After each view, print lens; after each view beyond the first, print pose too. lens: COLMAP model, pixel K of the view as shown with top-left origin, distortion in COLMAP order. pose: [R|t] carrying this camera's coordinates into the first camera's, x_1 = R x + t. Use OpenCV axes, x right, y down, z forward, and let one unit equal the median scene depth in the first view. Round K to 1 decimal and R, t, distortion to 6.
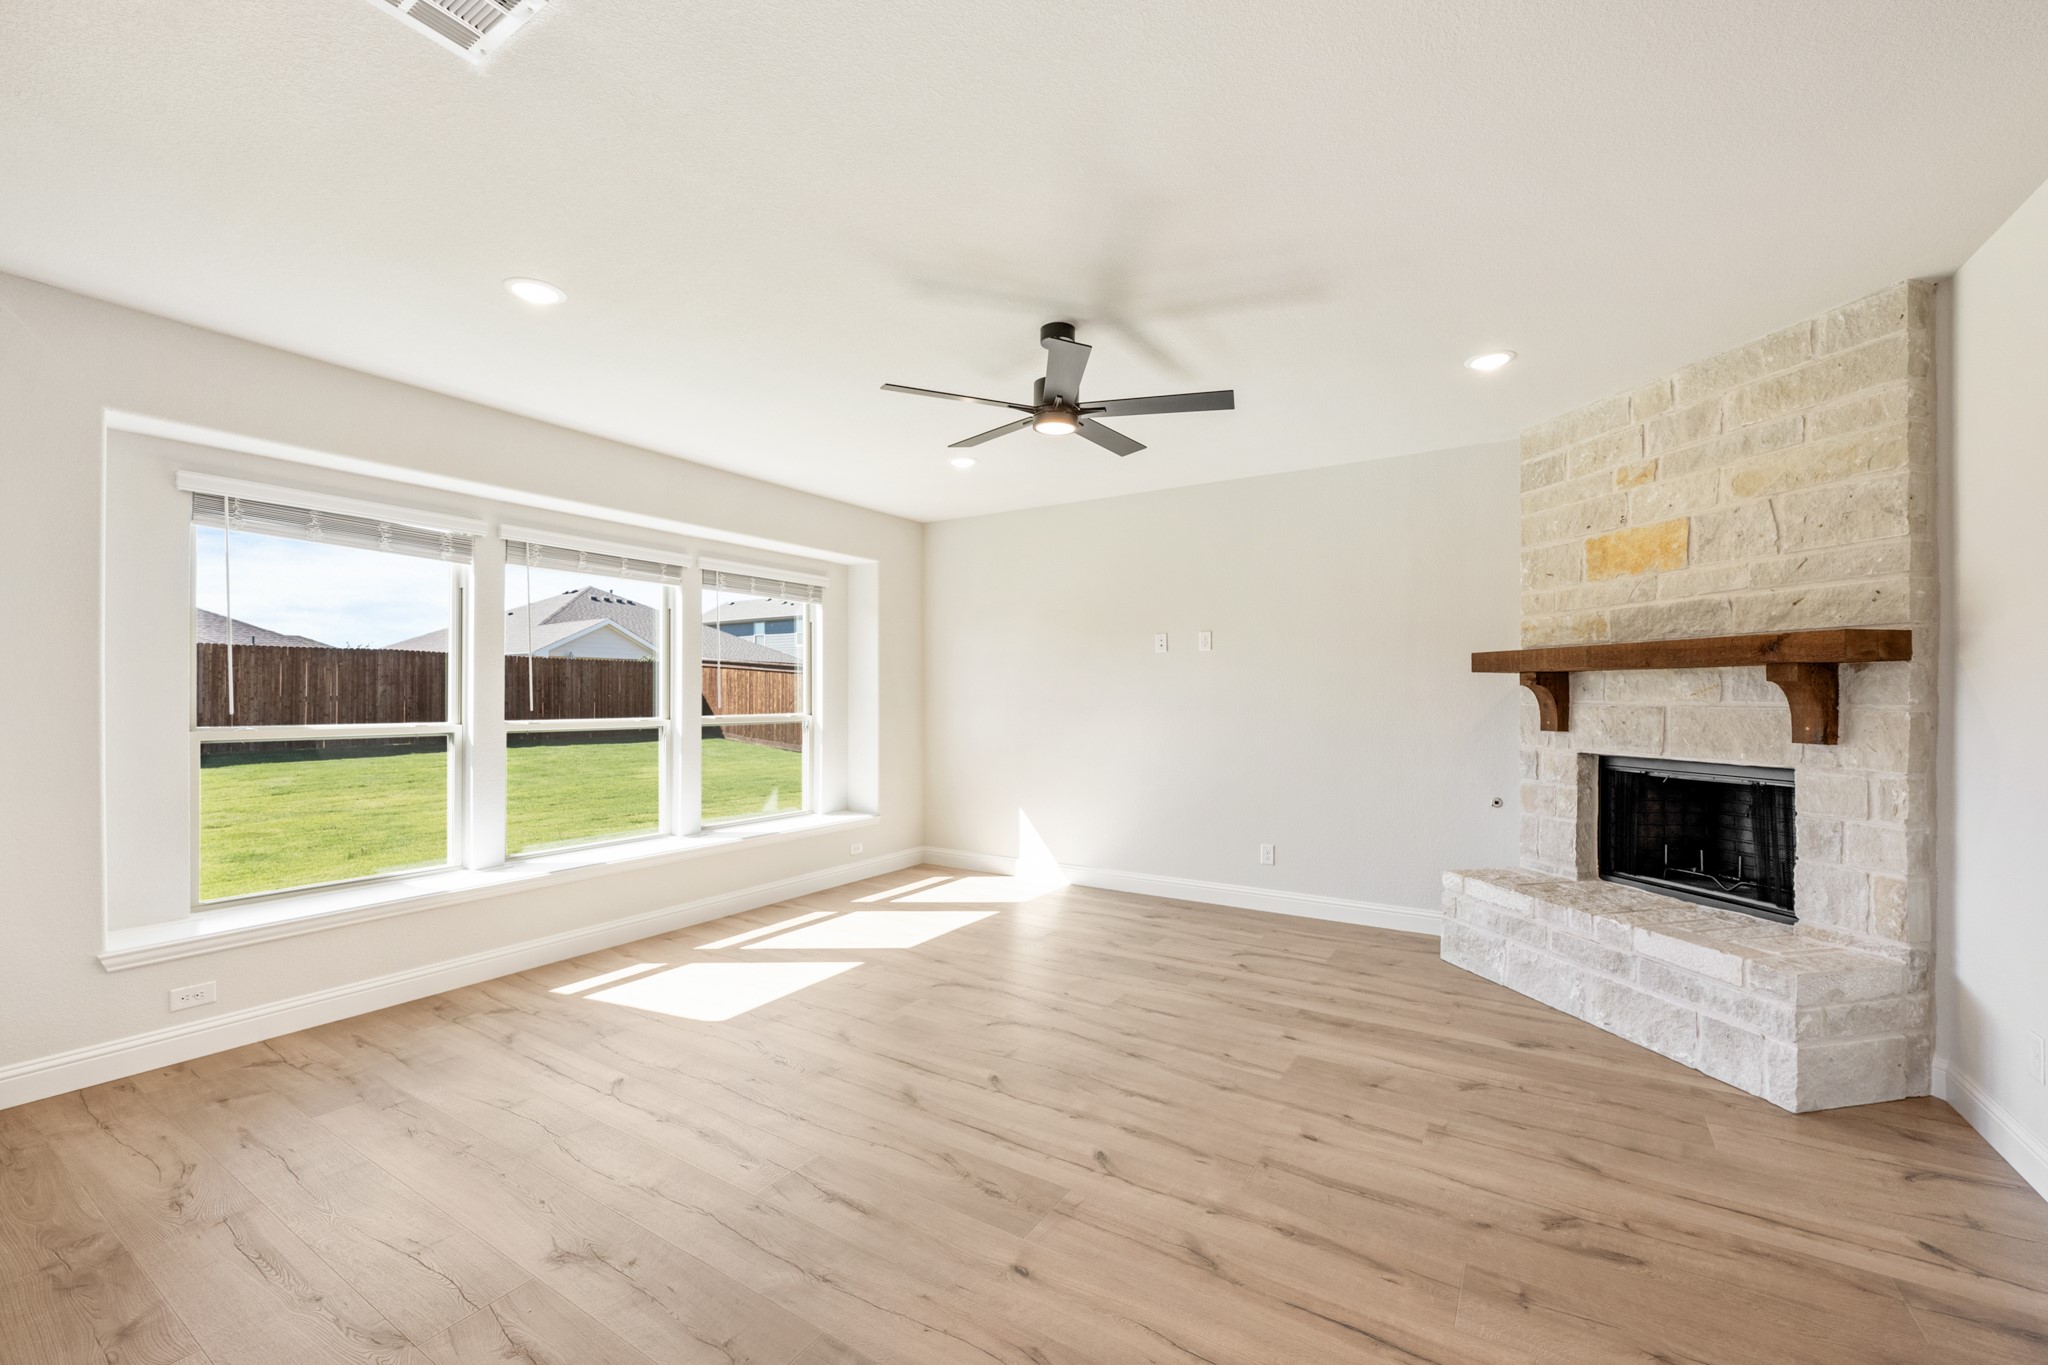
lens RADIAL K [[823.9, 0, 1019.5], [0, 823.9, 689.1], [0, 0, 1]] dist [-0.000579, -0.000069]
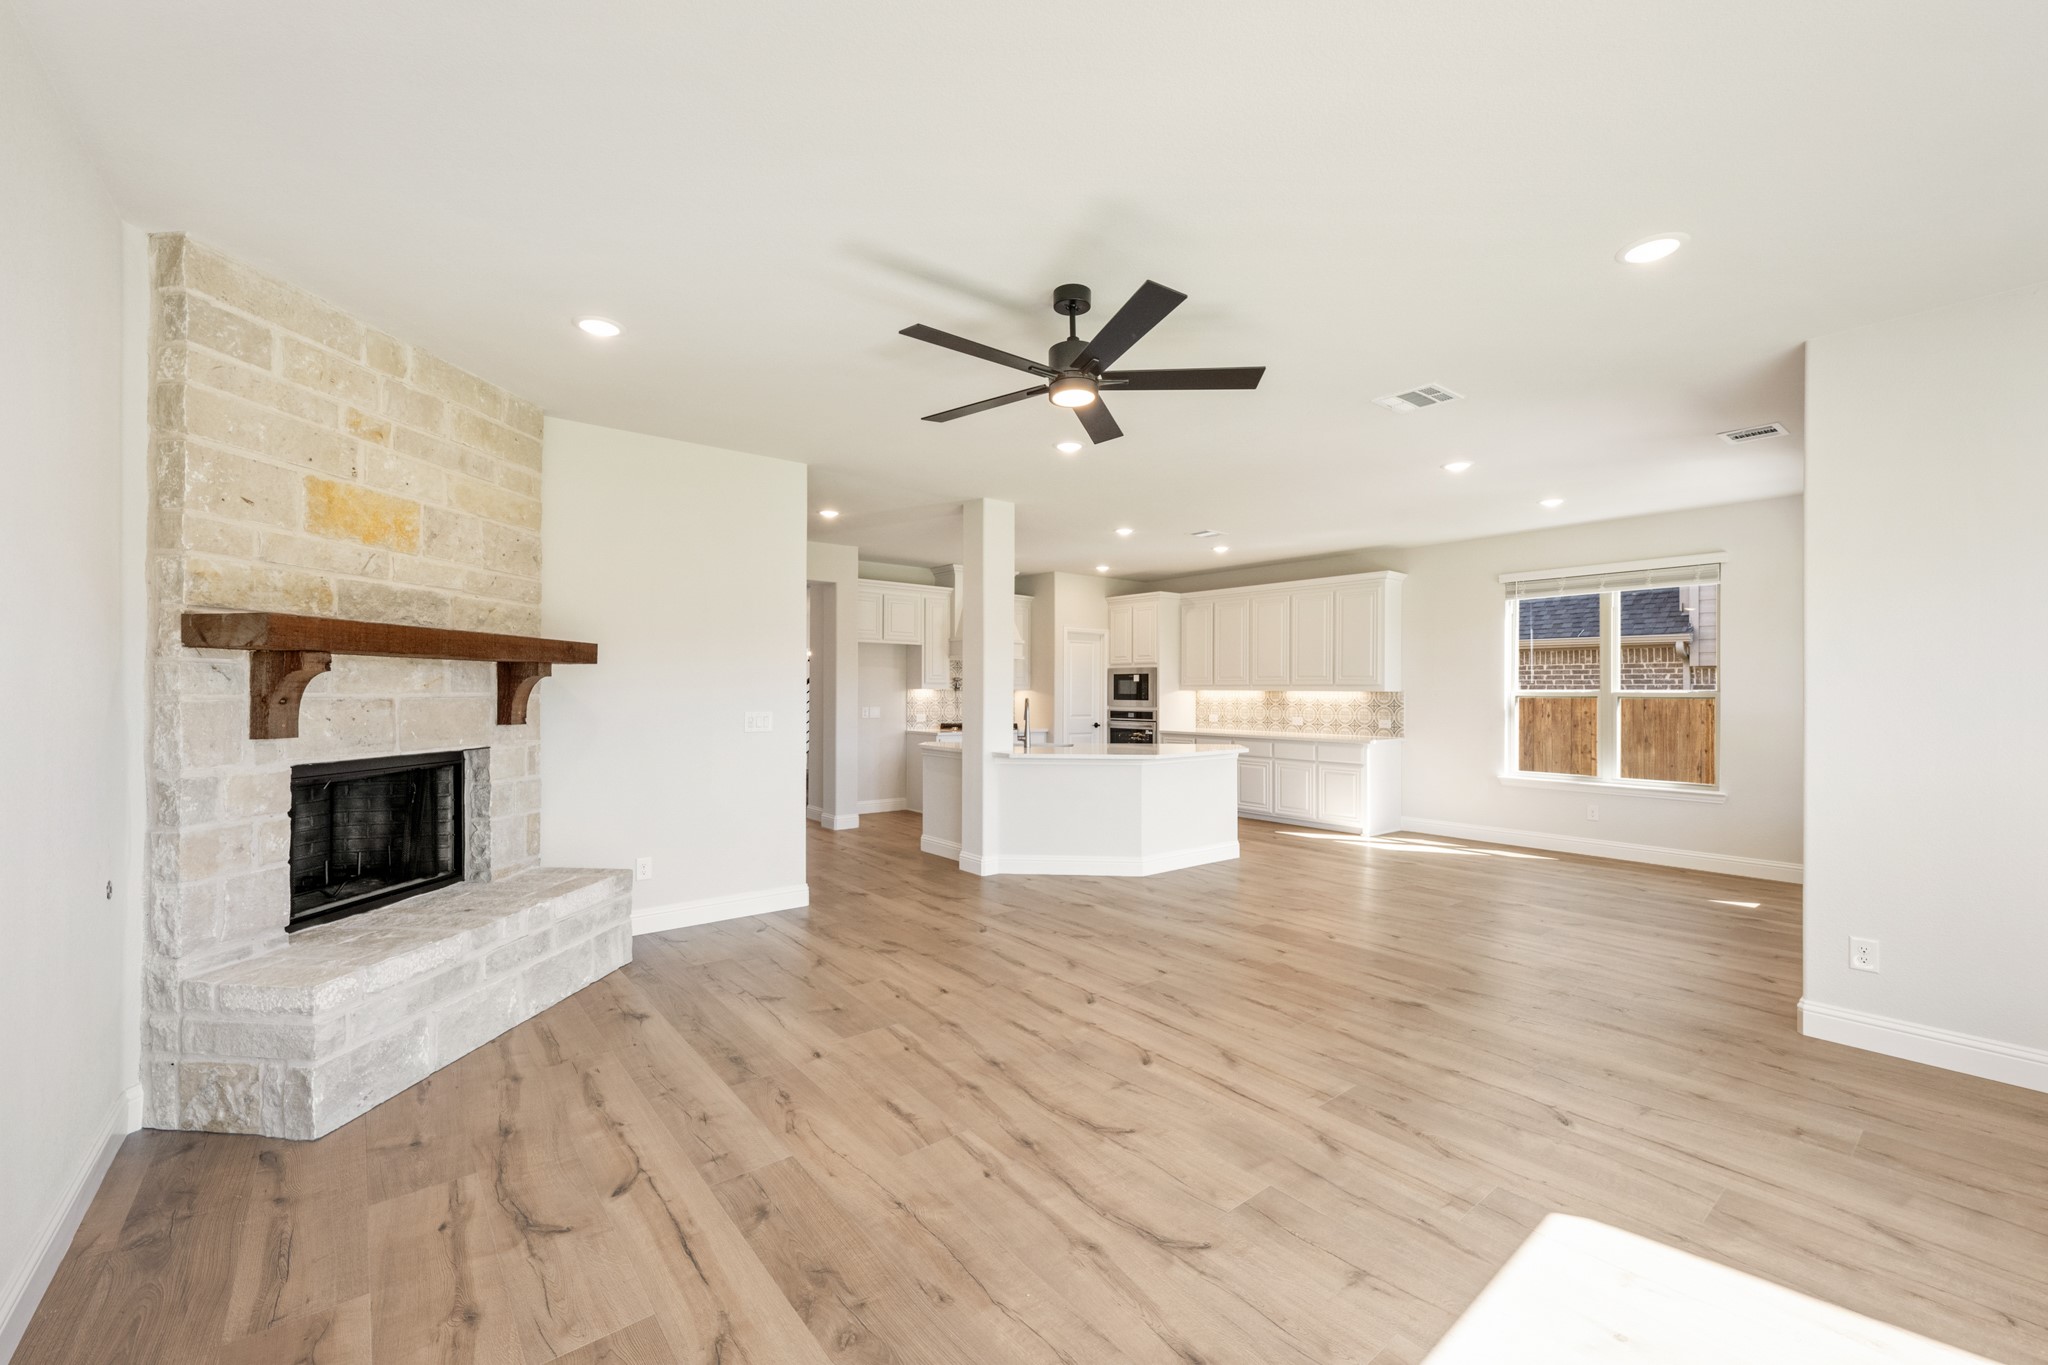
lens RADIAL K [[823.9, 0, 1019.5], [0, 823.9, 689.1], [0, 0, 1]] dist [-0.000579, -0.000069]
pose [[-0.948076, -0.003693, 0.318022, -0.180327], [-0.006649, 0.999944, -0.008210, 0.014621], [-0.317974, -0.009899, -0.948048, 1.778502]]
